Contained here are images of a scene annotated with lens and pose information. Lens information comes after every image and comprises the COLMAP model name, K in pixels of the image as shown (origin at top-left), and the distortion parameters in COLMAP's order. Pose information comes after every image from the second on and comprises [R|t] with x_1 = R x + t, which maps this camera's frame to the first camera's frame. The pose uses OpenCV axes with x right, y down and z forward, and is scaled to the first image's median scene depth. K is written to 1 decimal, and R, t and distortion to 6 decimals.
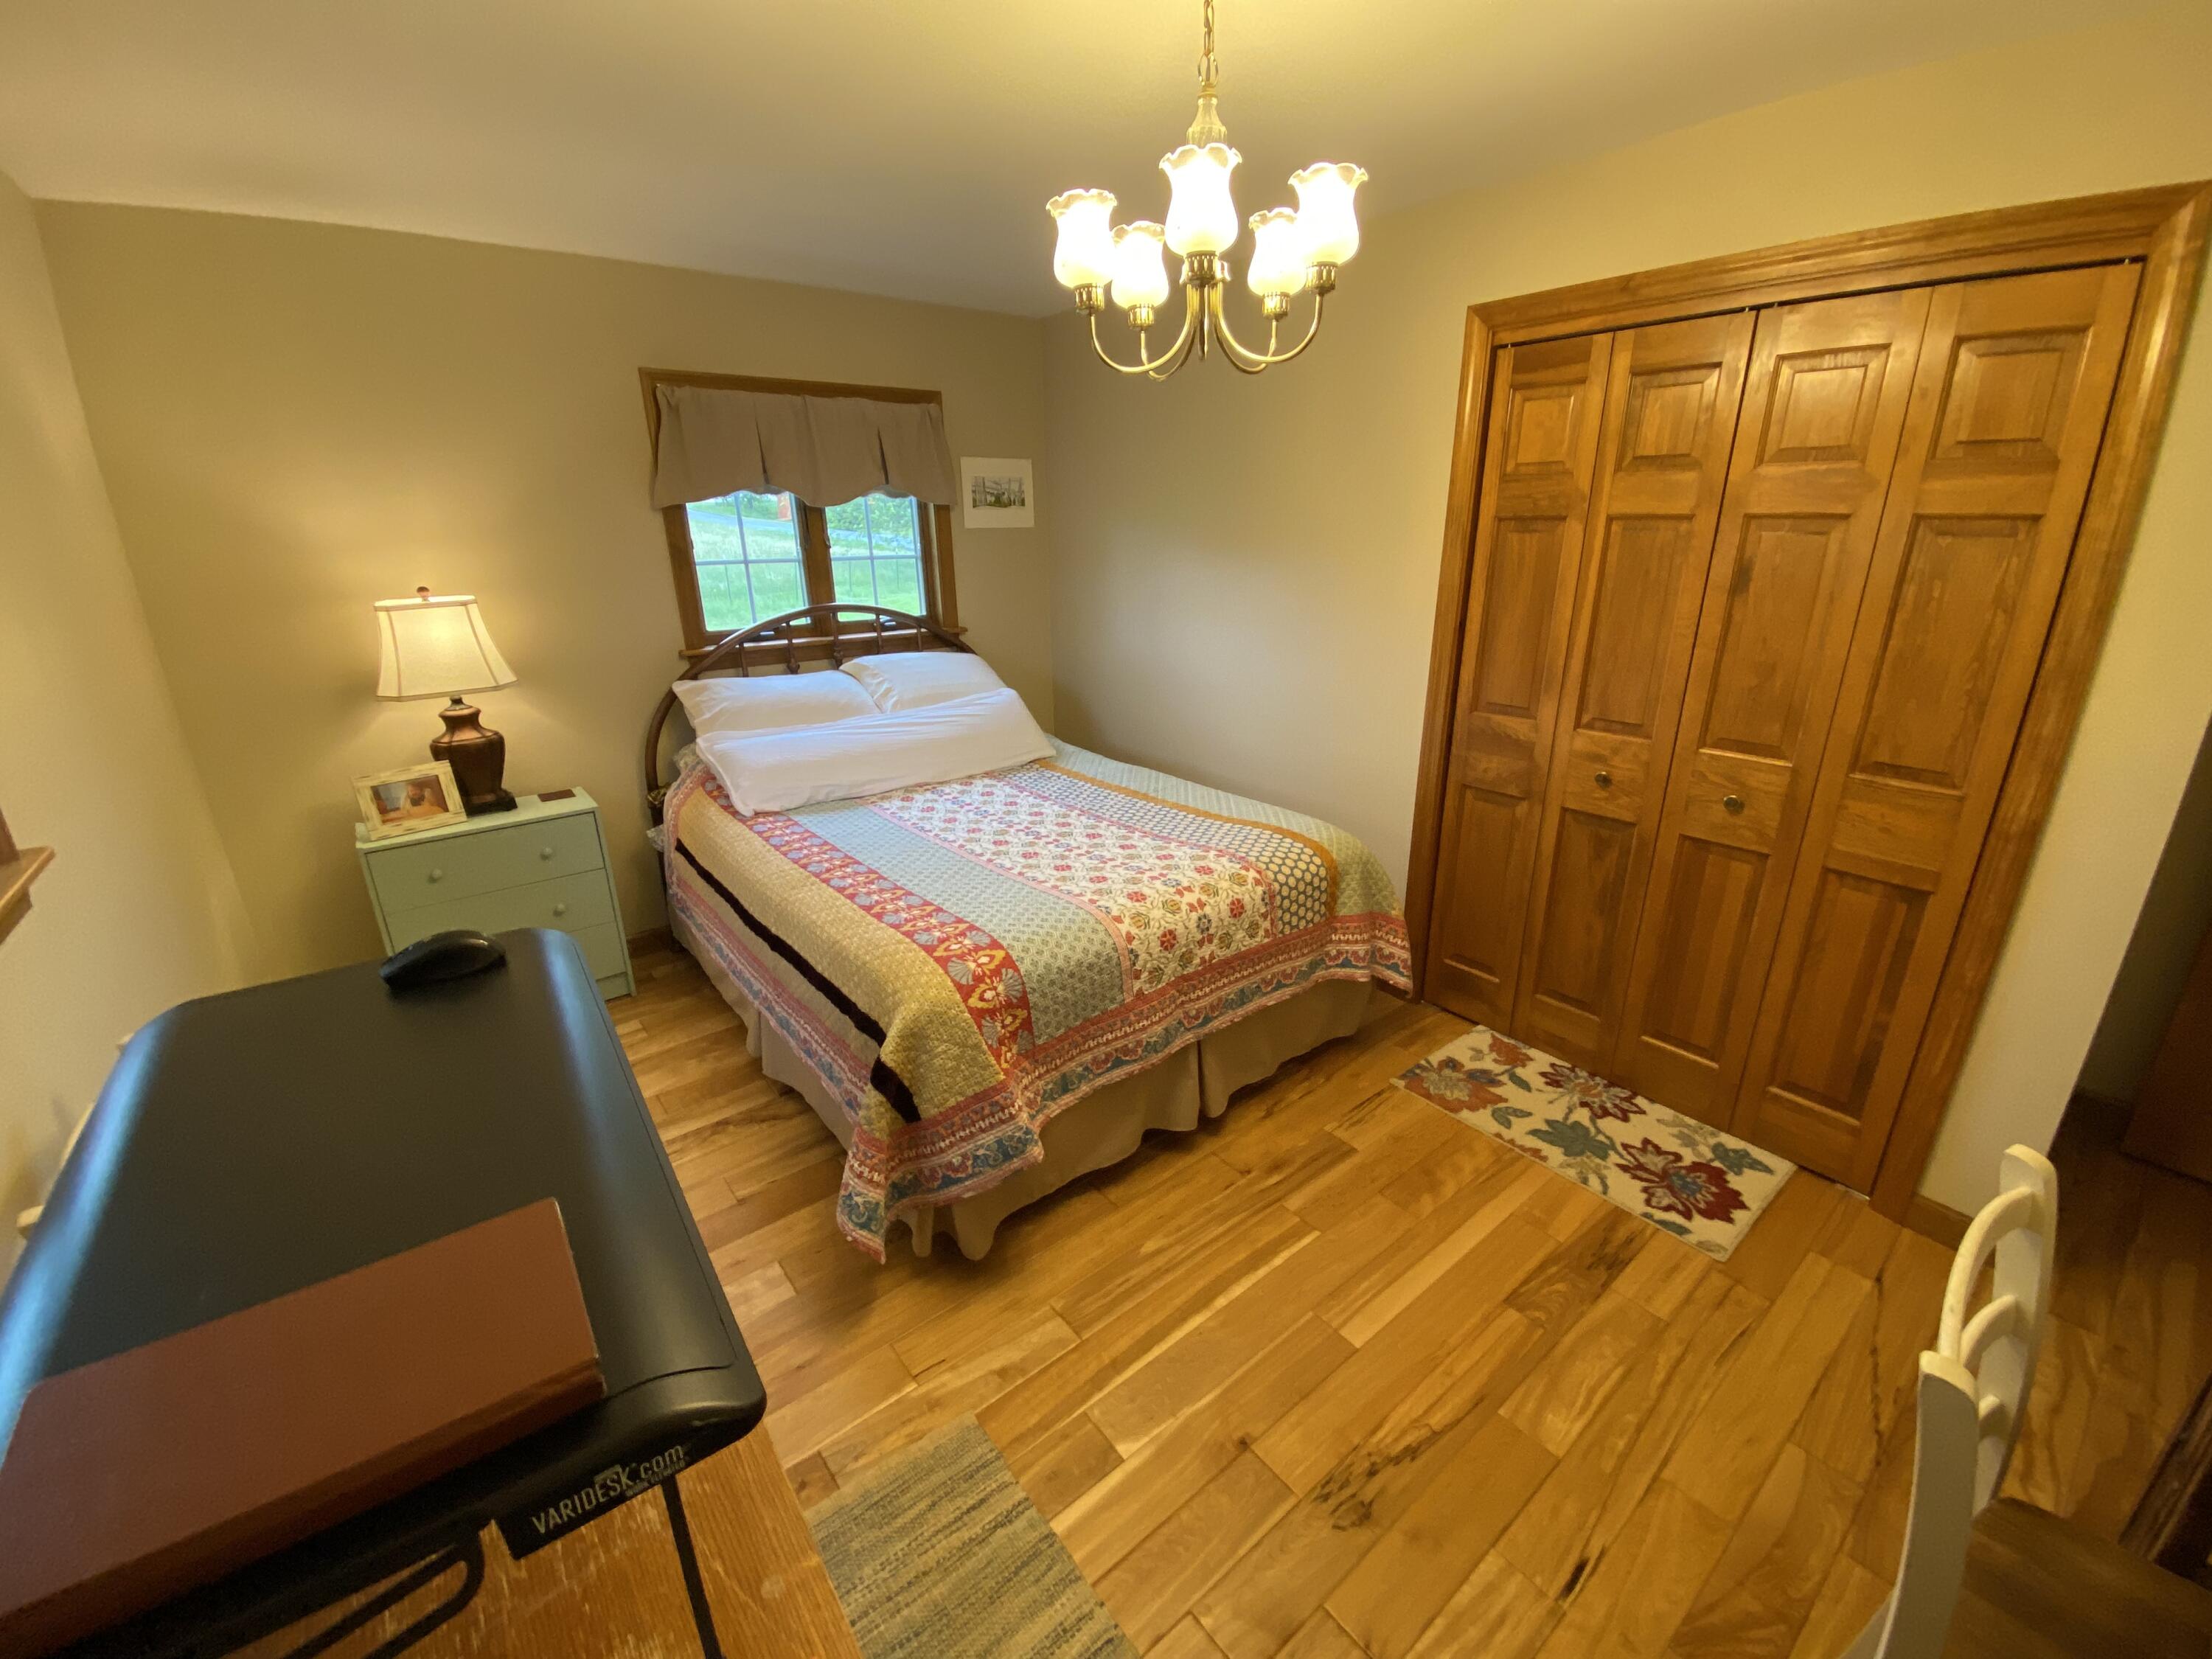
lens RADIAL K [[912.3, 0, 1099.9], [0, 912.3, 822.5], [0, 0, 1]] dist [-0.006964, -0.001981]
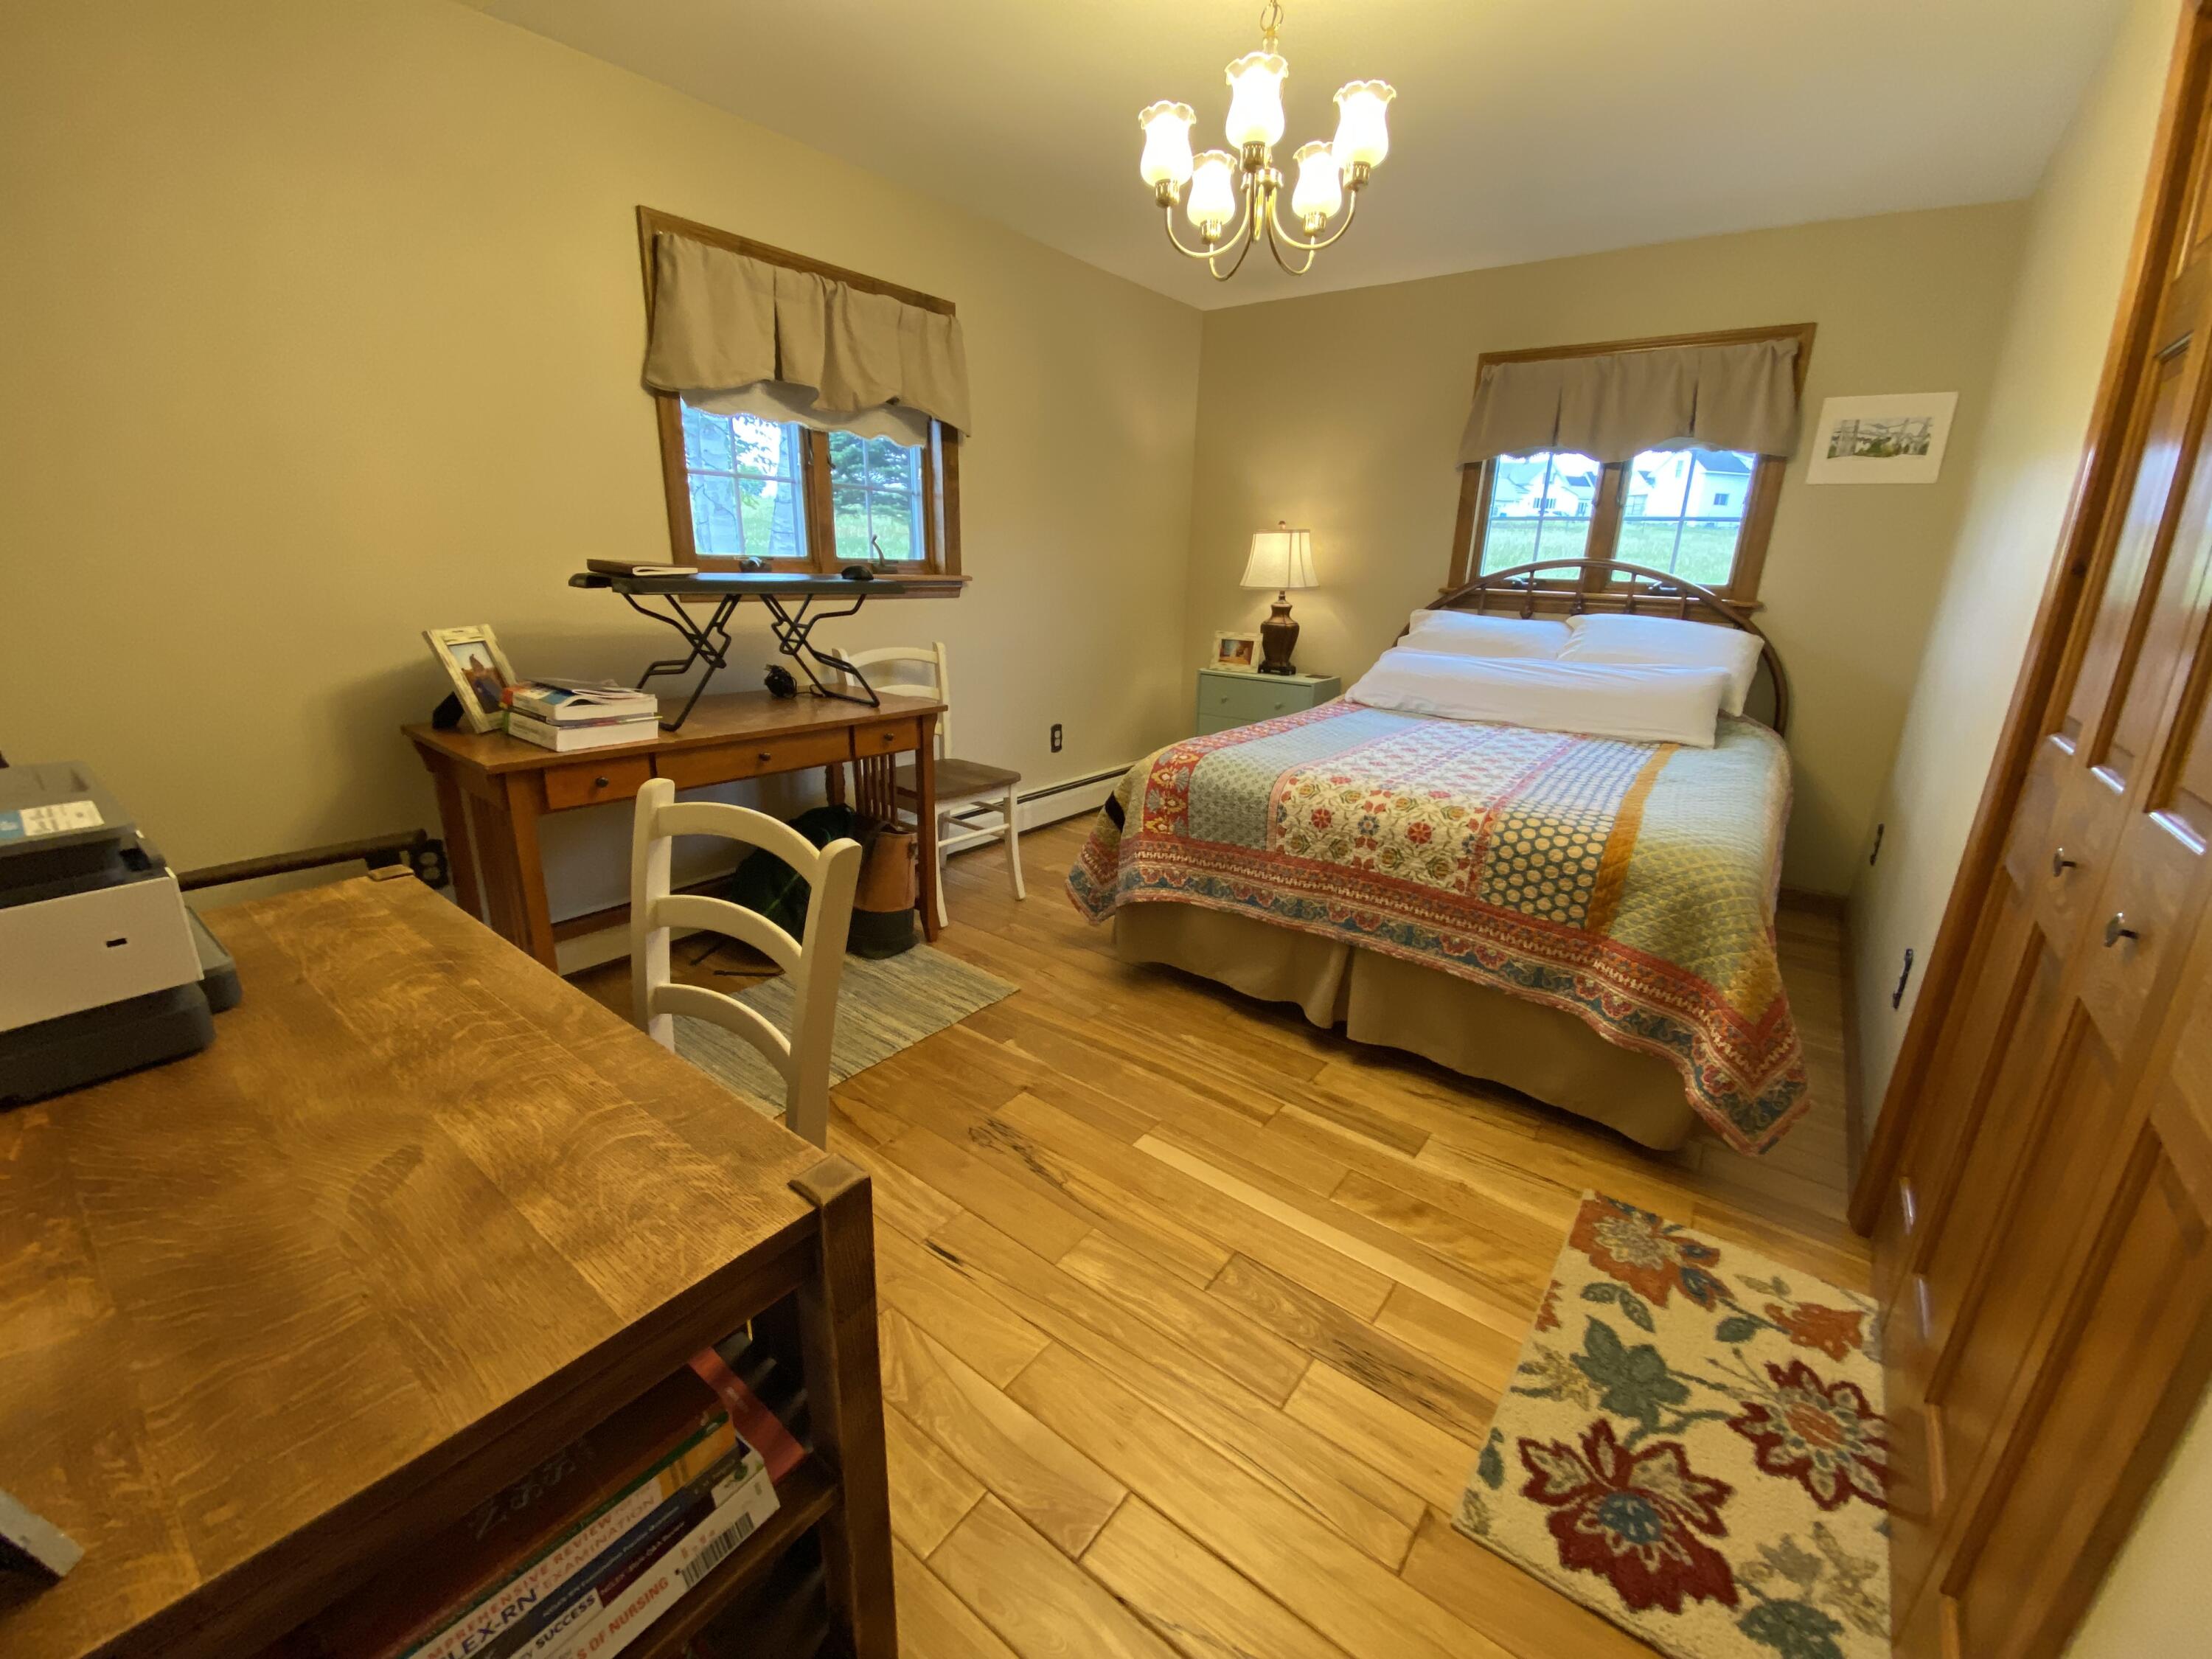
lens RADIAL K [[912.3, 0, 1094.8], [0, 912.3, 833.0], [0, 0, 1]] dist [-0.006964, -0.001981]
pose [[0.226756, 0.302425, -0.925808, 0.869585], [-0.334714, 0.916869, 0.217524, 0.002489], [0.914630, 0.260557, 0.309131, 0.381064]]
